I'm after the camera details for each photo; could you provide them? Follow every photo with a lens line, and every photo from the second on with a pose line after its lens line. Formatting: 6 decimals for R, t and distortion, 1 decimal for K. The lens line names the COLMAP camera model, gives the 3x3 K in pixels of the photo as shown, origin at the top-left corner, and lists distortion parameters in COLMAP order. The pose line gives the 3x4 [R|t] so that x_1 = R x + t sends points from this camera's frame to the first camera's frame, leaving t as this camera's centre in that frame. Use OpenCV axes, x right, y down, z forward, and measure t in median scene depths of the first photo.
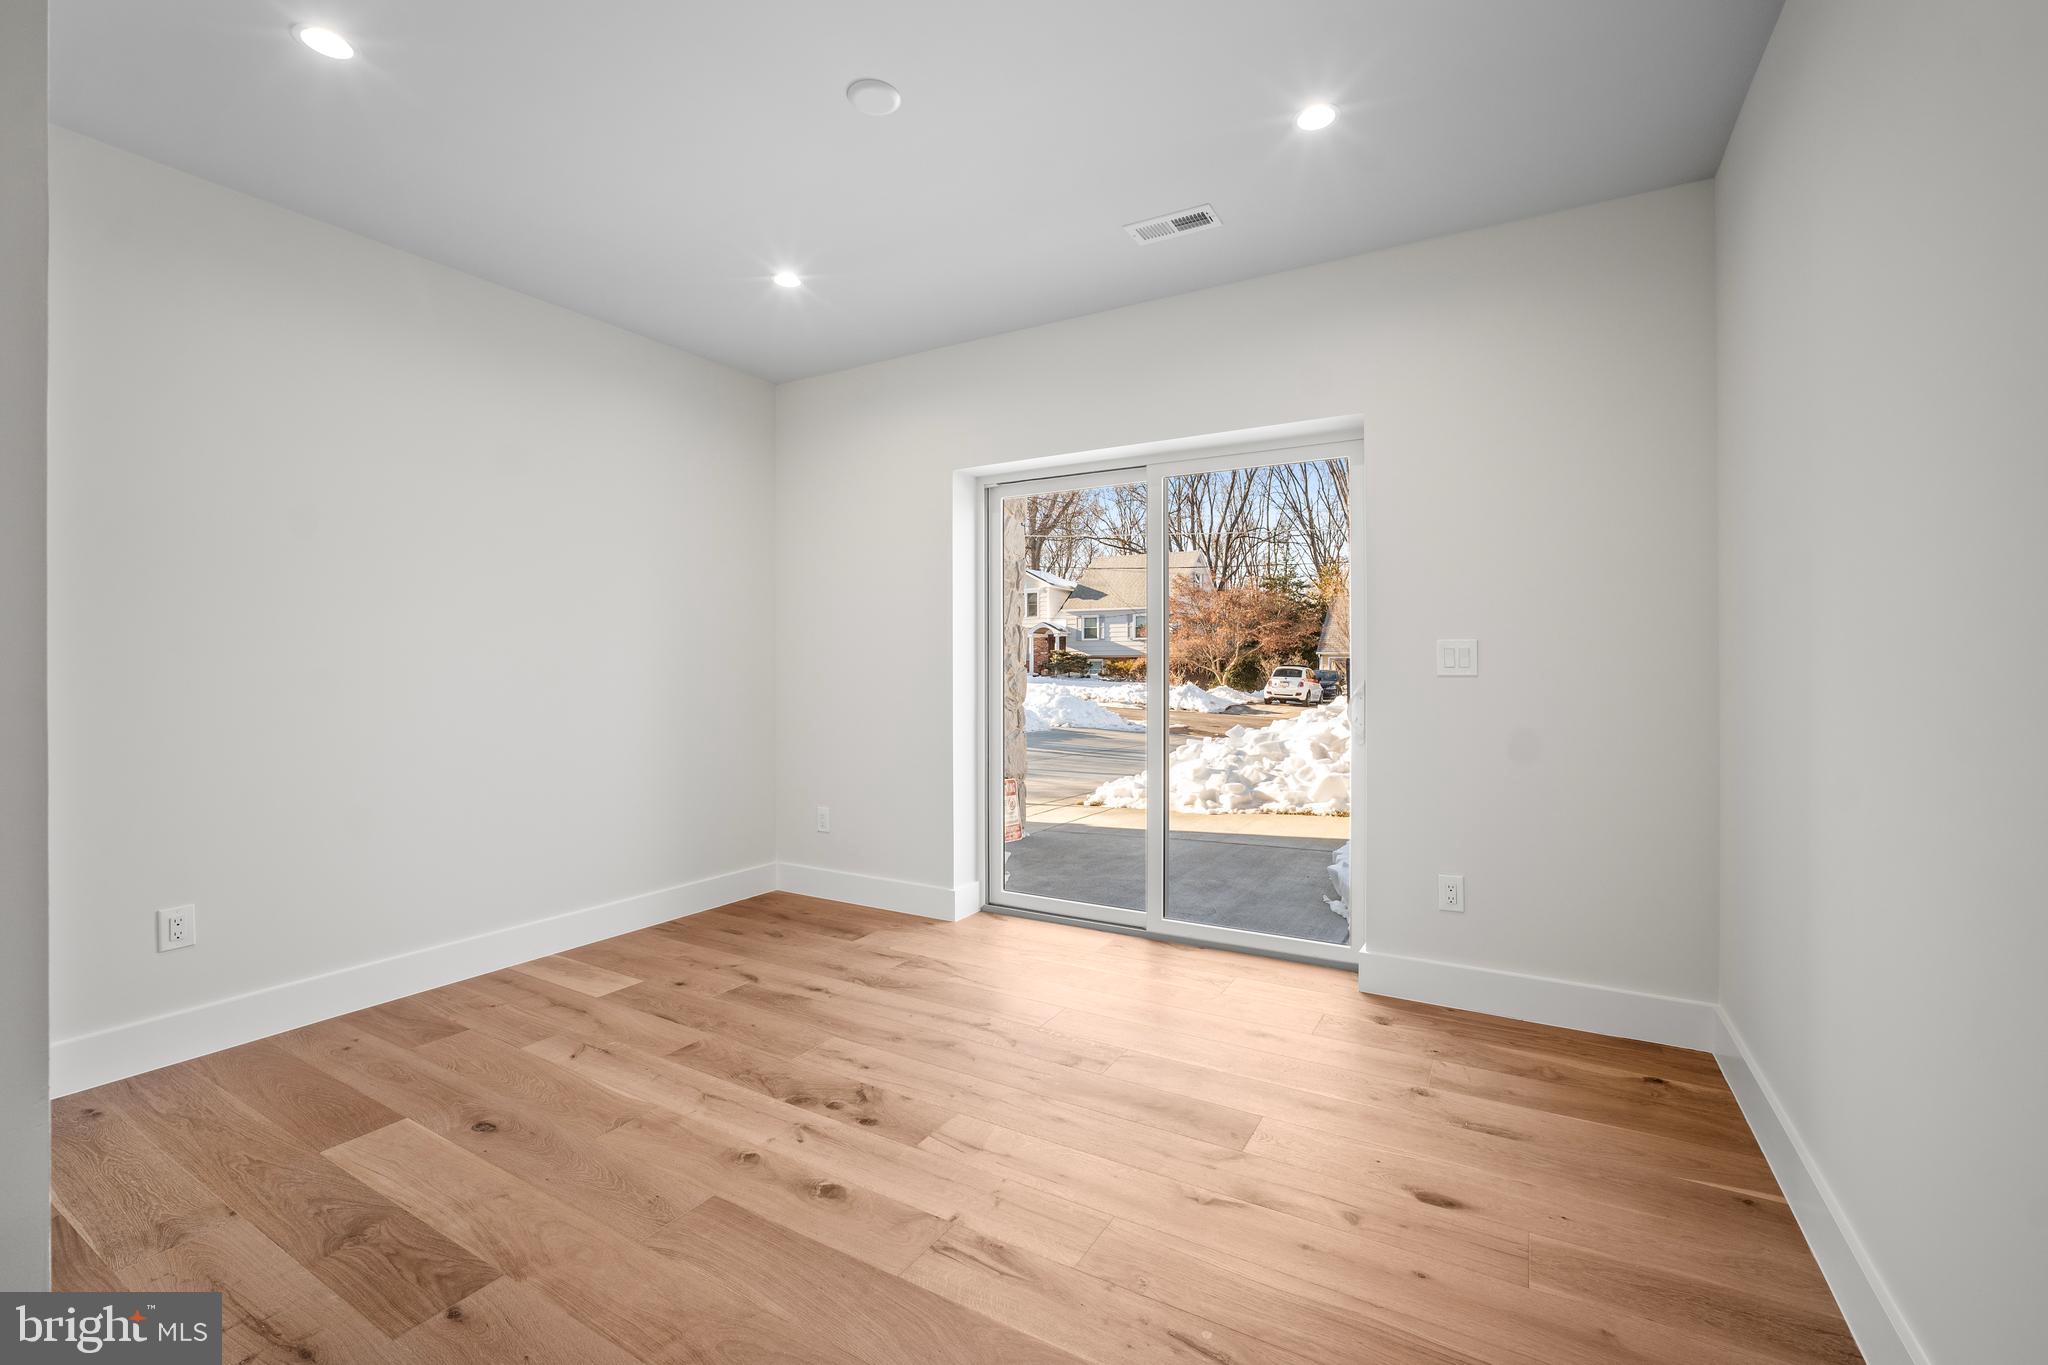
lens RADIAL K [[858.4, 0, 1029.4], [0, 858.4, 668.3], [0, 0, 1]] dist [-0.057186, 0.022663]
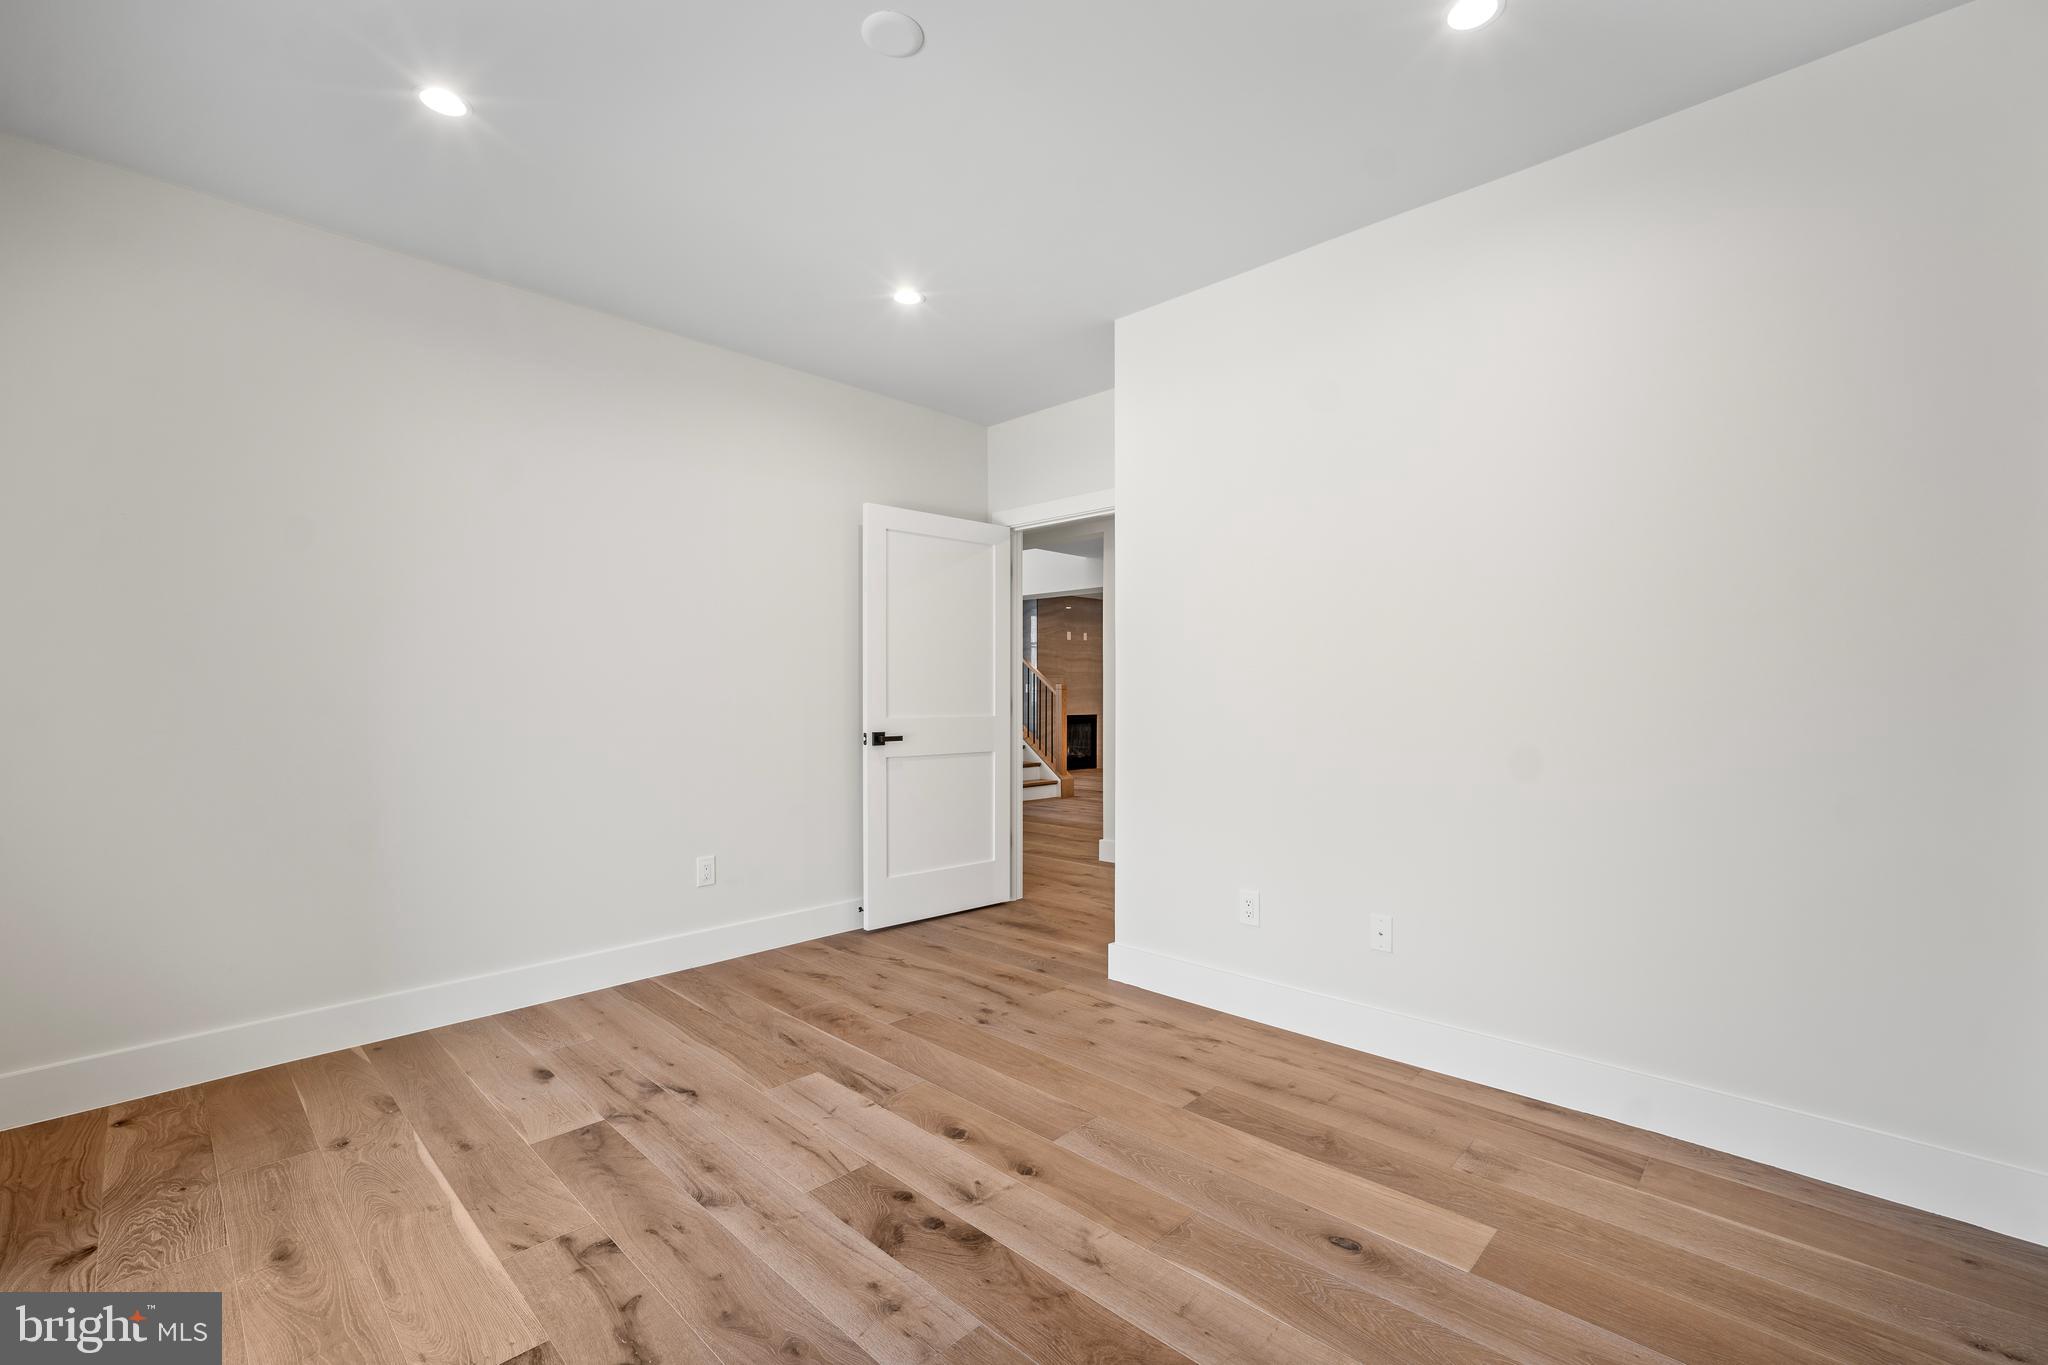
lens RADIAL K [[858.4, 0, 1029.4], [0, 858.4, 668.3], [0, 0, 1]] dist [-0.057186, 0.022663]
pose [[-0.971957, 0.009220, 0.234979, -0.547394], [0.002000, 0.999519, -0.030947, 0.003860], [-0.235151, -0.029609, -0.971508, 1.888525]]
